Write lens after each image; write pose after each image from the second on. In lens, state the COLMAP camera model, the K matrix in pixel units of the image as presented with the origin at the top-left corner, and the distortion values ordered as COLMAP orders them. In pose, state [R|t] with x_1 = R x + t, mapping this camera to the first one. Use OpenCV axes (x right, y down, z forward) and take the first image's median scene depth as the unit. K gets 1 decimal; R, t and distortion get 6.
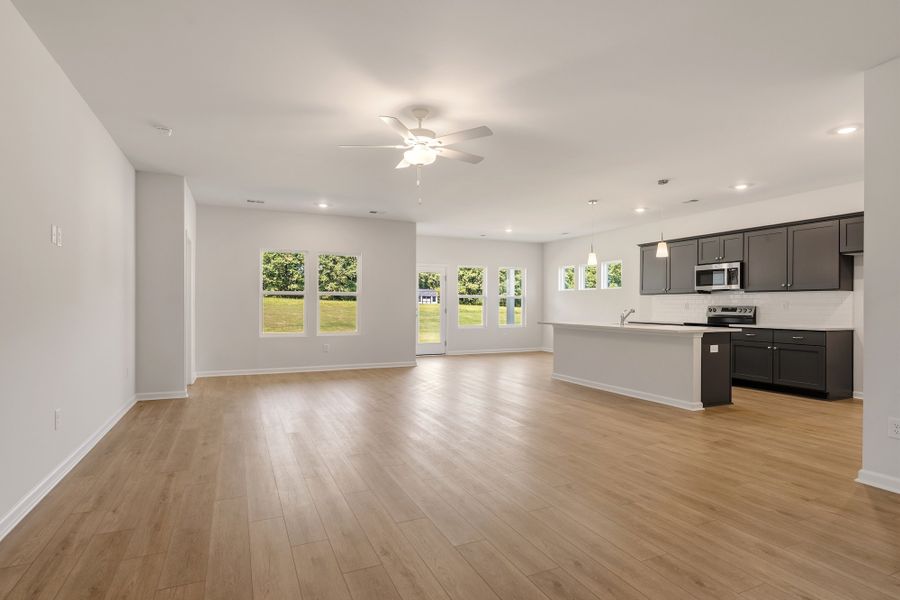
lens RADIAL K [[474.3, 0, 450.0], [0, 474.3, 300.0], [0, 0, 1]] dist [-0.002617, -0.000859]
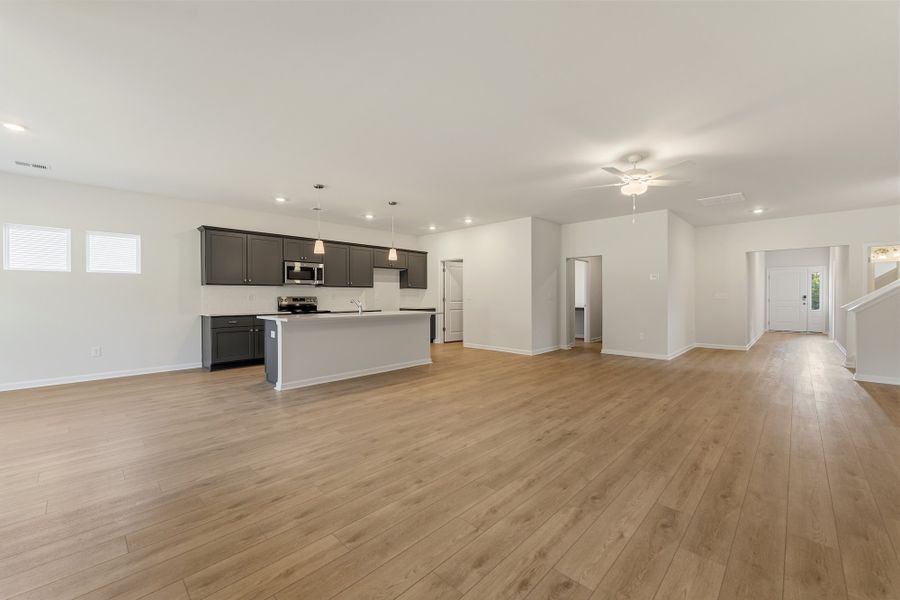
lens RADIAL K [[364.4, 0, 448.1], [0, 364.4, 294.5], [0, 0, 1]] dist [-0.001694, -0.000254]
pose [[-0.365051, -0.000405, 0.930988, -0.555126], [-0.009791, 0.999946, -0.003404, 0.007697], [-0.930936, -0.010357, -0.365035, 1.230489]]
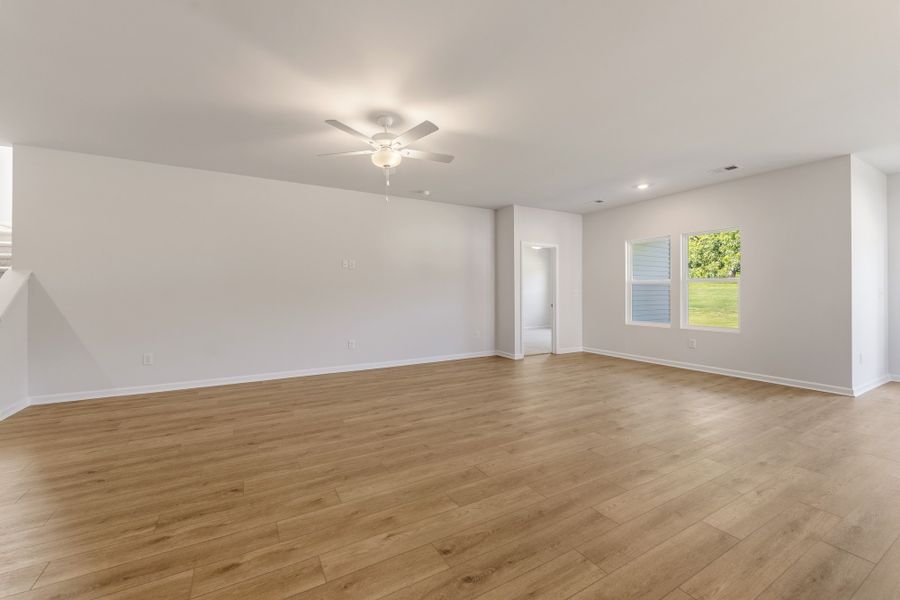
lens RADIAL K [[364.4, 0, 448.1], [0, 364.4, 294.5], [0, 0, 1]] dist [-0.001694, -0.000254]
pose [[0.086499, -0.000588, -0.996252, 0.511983], [0.011948, 0.999929, 0.000447, 0.007261], [0.996180, -0.011942, 0.086500, 0.694663]]
